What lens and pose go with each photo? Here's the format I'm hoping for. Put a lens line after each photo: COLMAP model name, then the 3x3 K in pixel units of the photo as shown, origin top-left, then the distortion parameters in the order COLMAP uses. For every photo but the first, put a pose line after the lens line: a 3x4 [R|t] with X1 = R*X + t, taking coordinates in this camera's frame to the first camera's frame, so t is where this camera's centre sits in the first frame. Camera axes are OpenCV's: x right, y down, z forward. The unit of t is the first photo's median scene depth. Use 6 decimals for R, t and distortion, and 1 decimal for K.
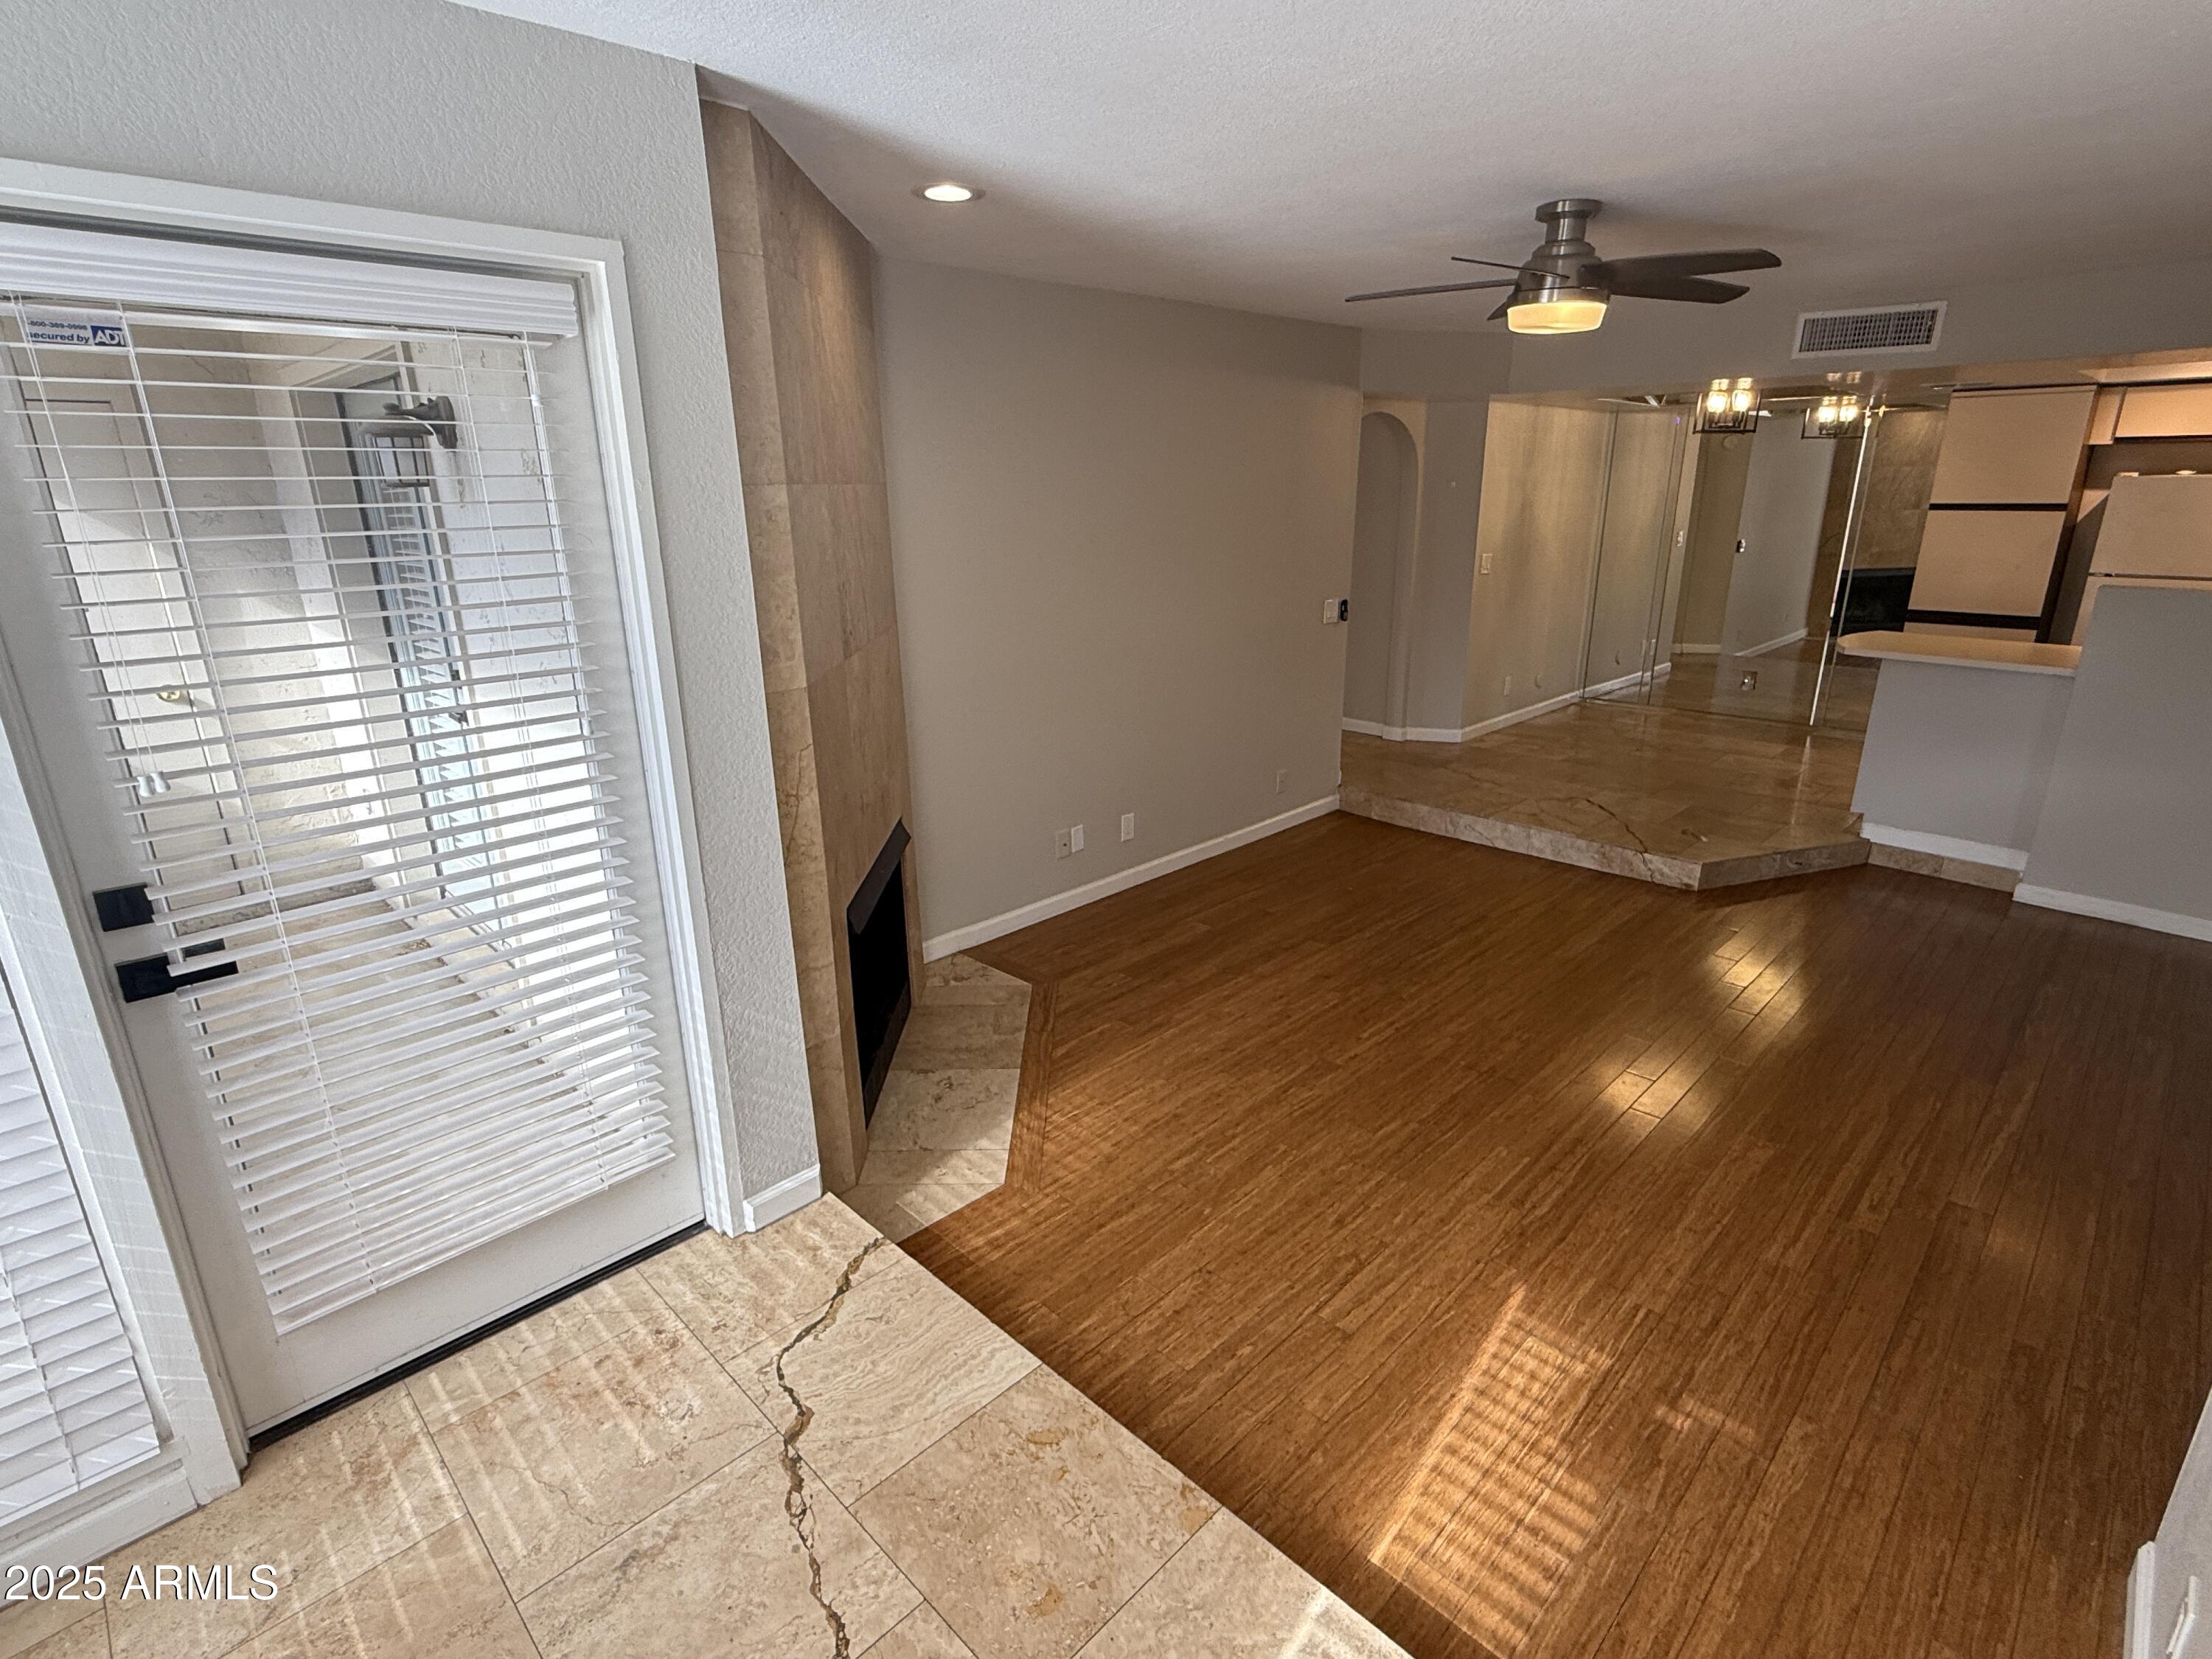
lens RADIAL K [[1094.3, 0, 1103.8], [0, 1094.3, 824.9], [0, 0, 1]] dist [0.001640, -0.000145]
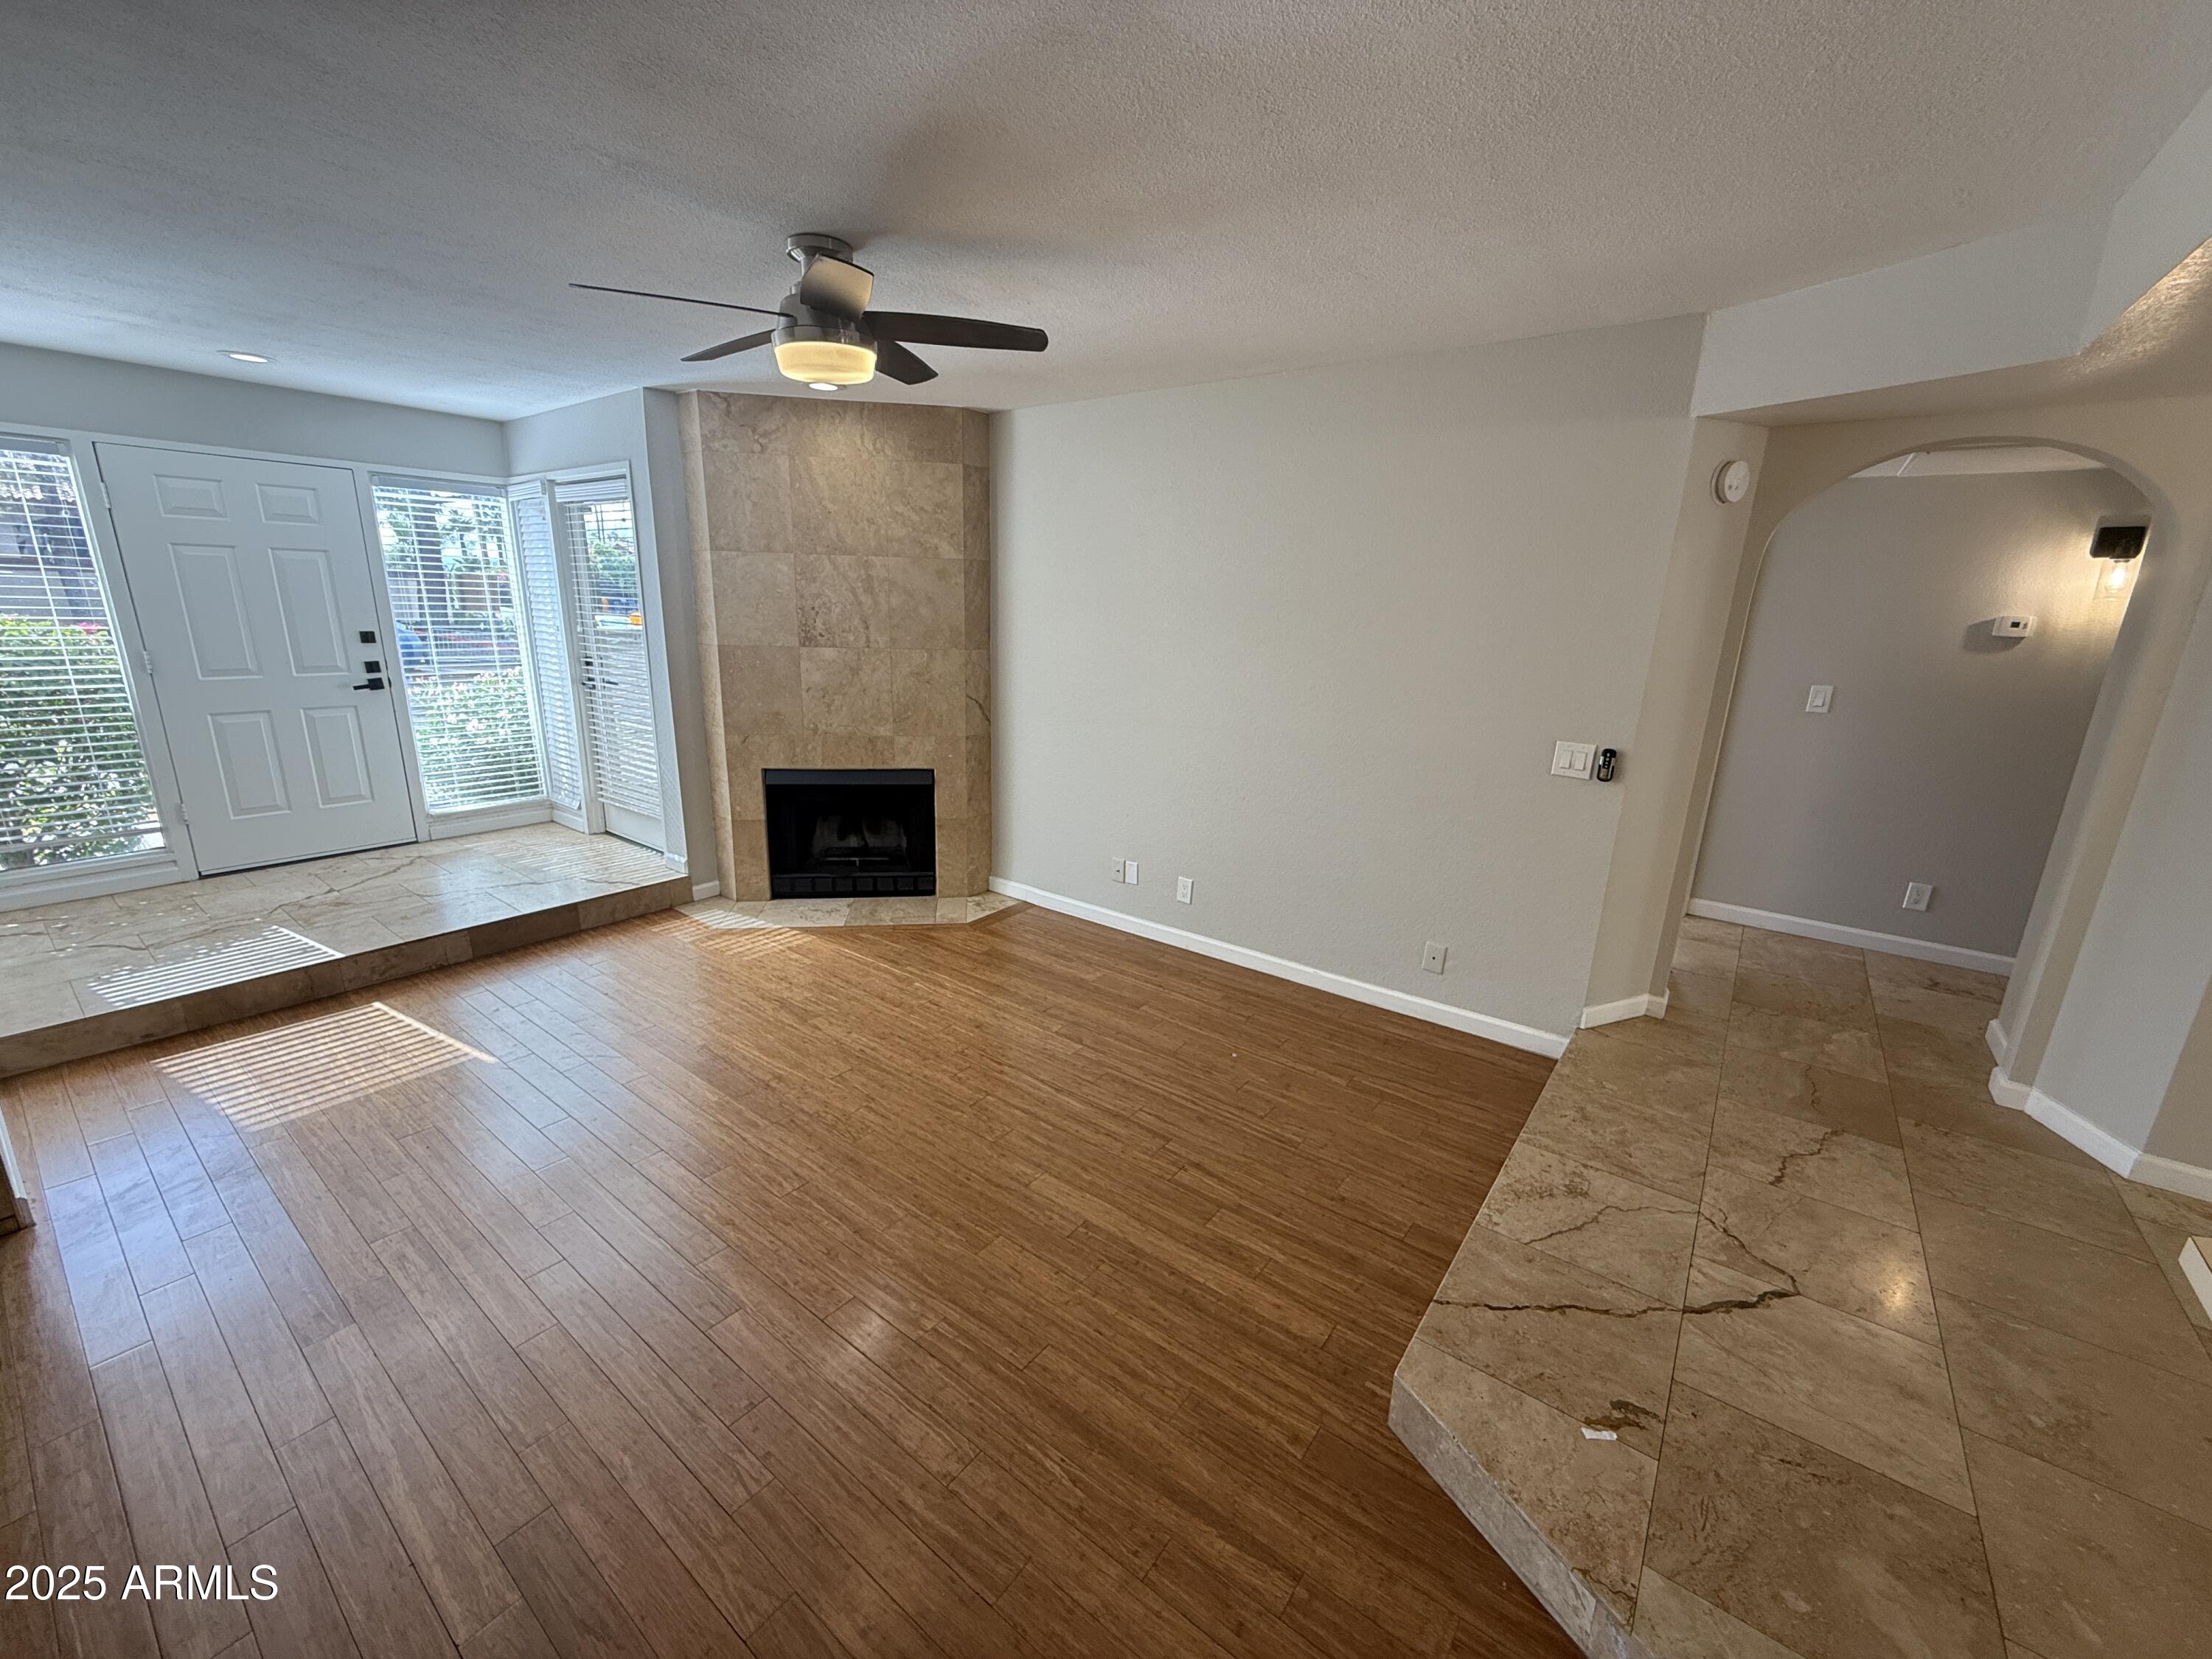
lens RADIAL K [[878.9, 0, 1101.5], [0, 878.9, 830.5], [0, 0, 1]] dist [-0.001169, -0.000226]
pose [[0.136443, 0.269846, -0.953187, 0.790005], [-0.325396, 0.921007, 0.214158, -0.202813], [0.935682, 0.280943, 0.213472, 0.724961]]
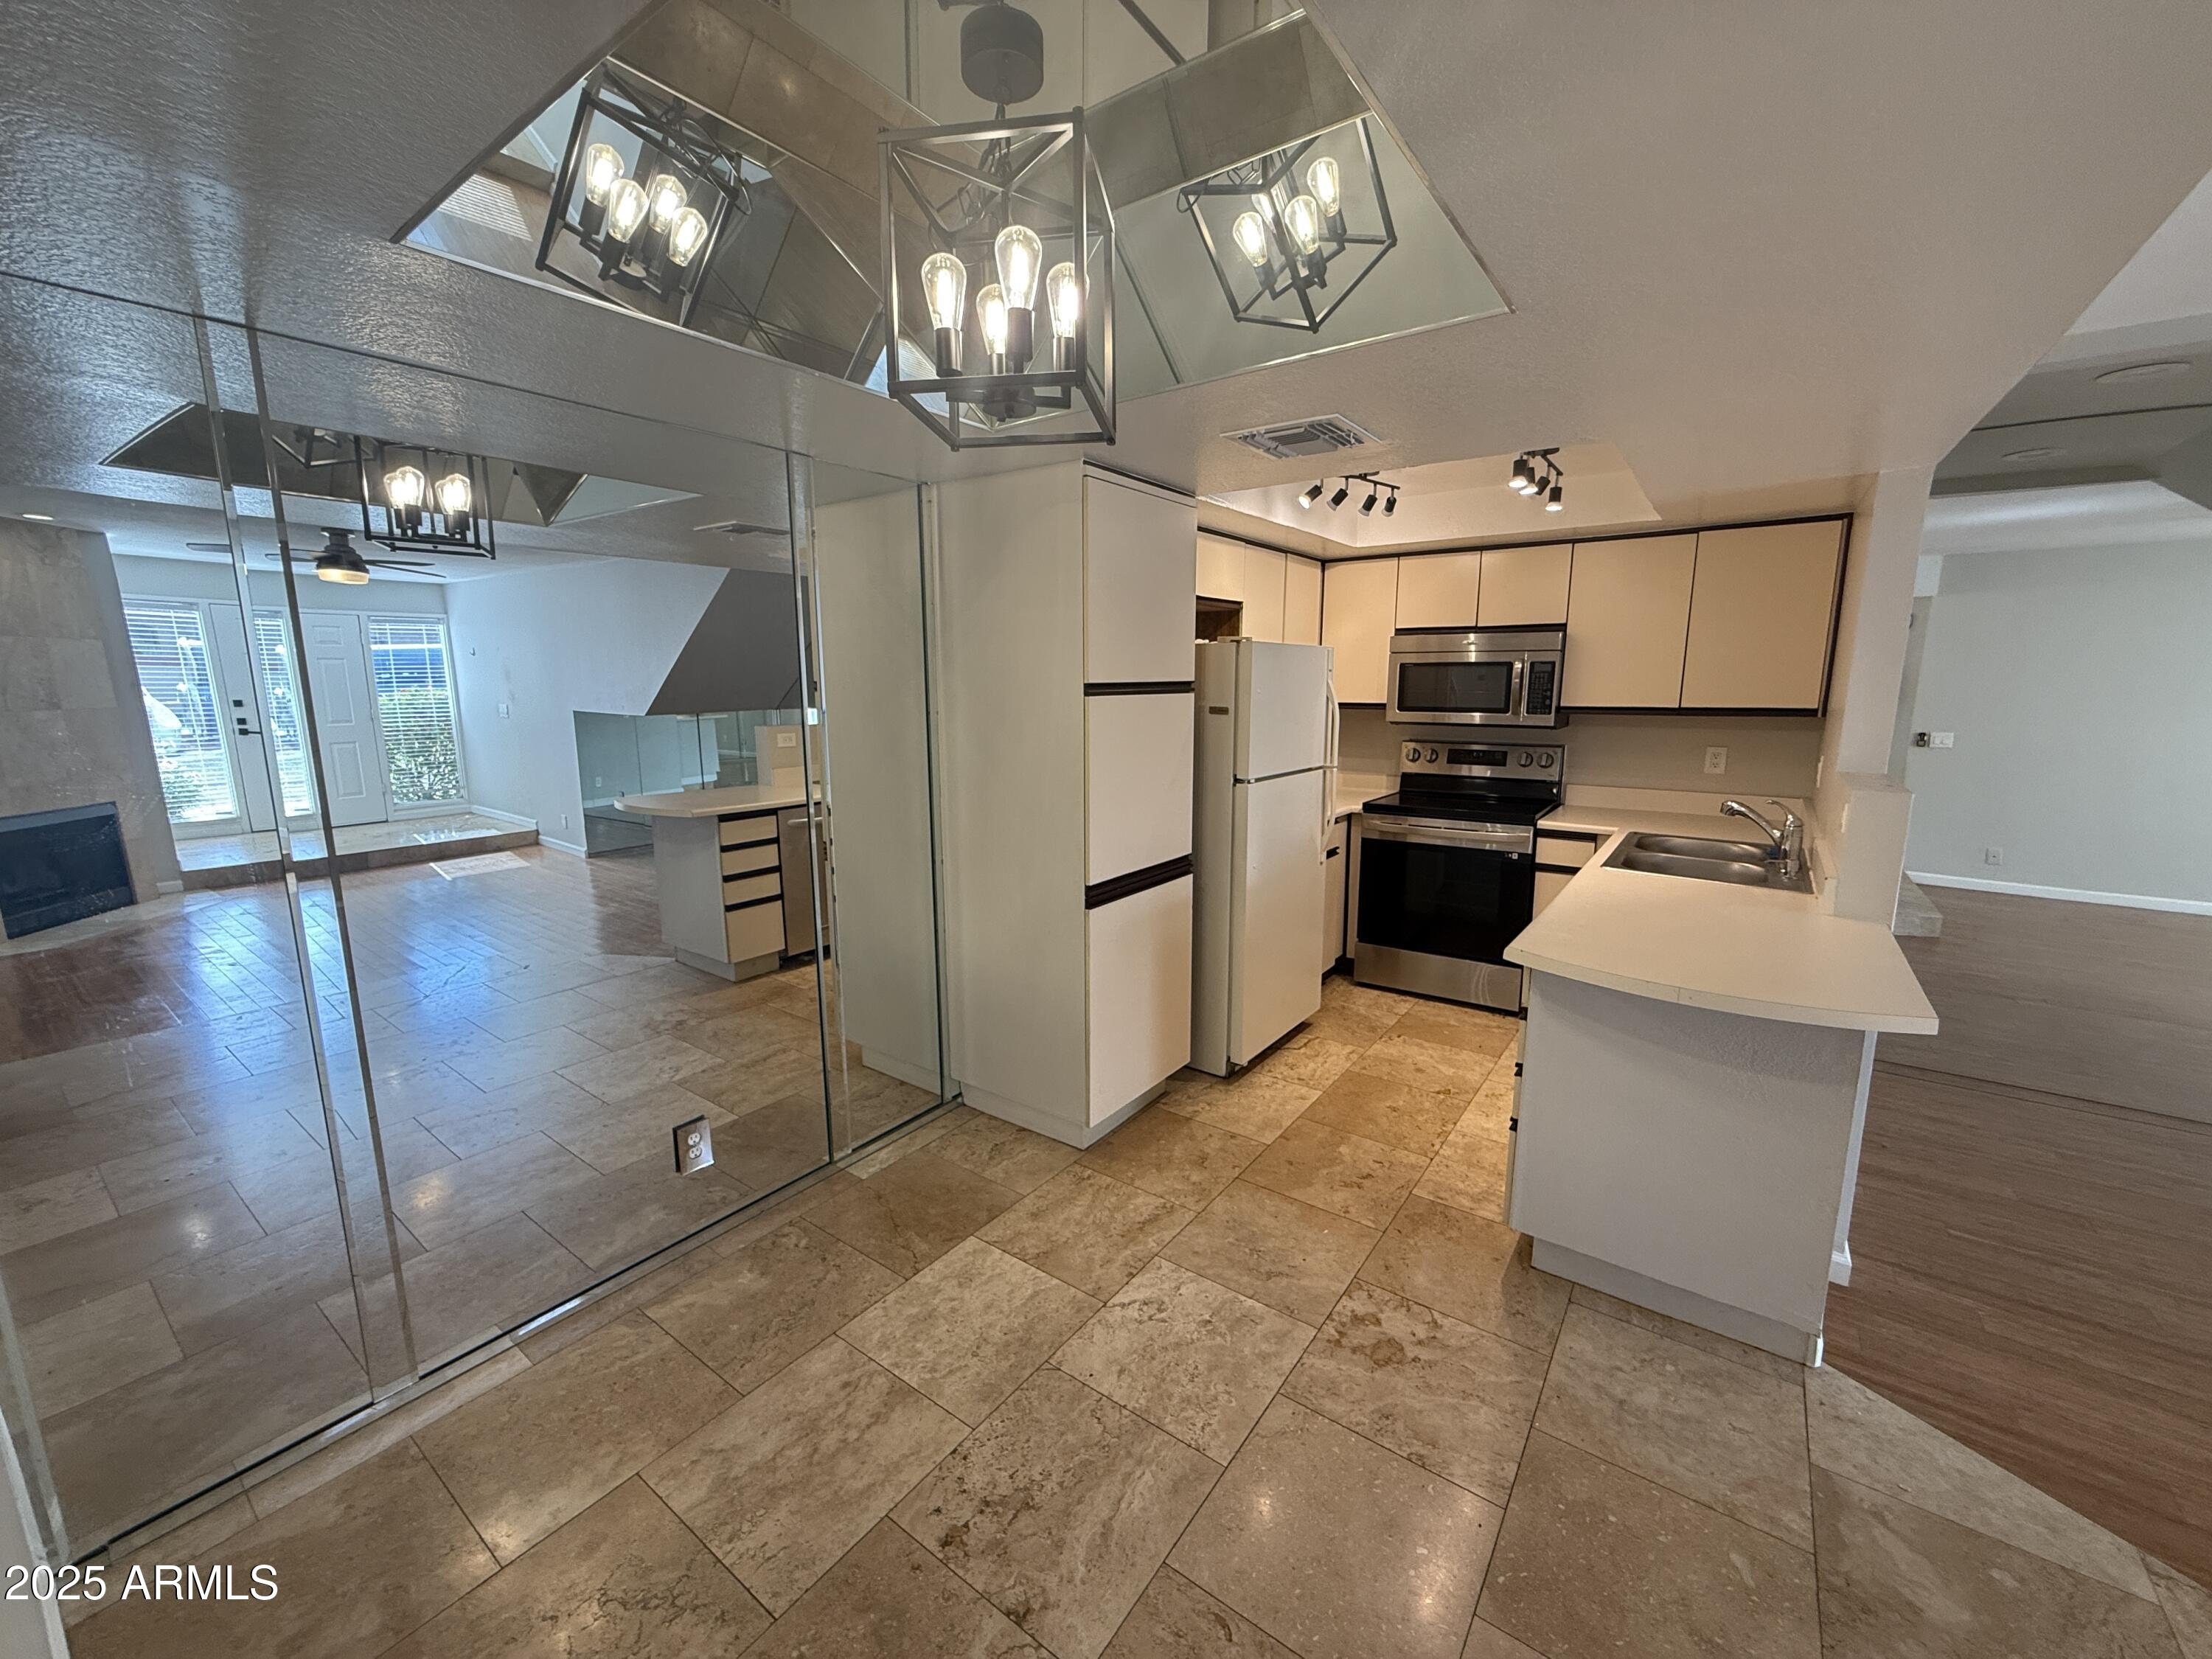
lens RADIAL K [[878.9, 0, 1101.5], [0, 878.9, 830.5], [0, 0, 1]] dist [-0.001169, -0.000226]
pose [[-0.154981, -0.157184, 0.975333, 0.425467], [0.302225, 0.932385, 0.198286, -0.374535], [-0.940553, 0.325501, -0.096997, 1.281137]]
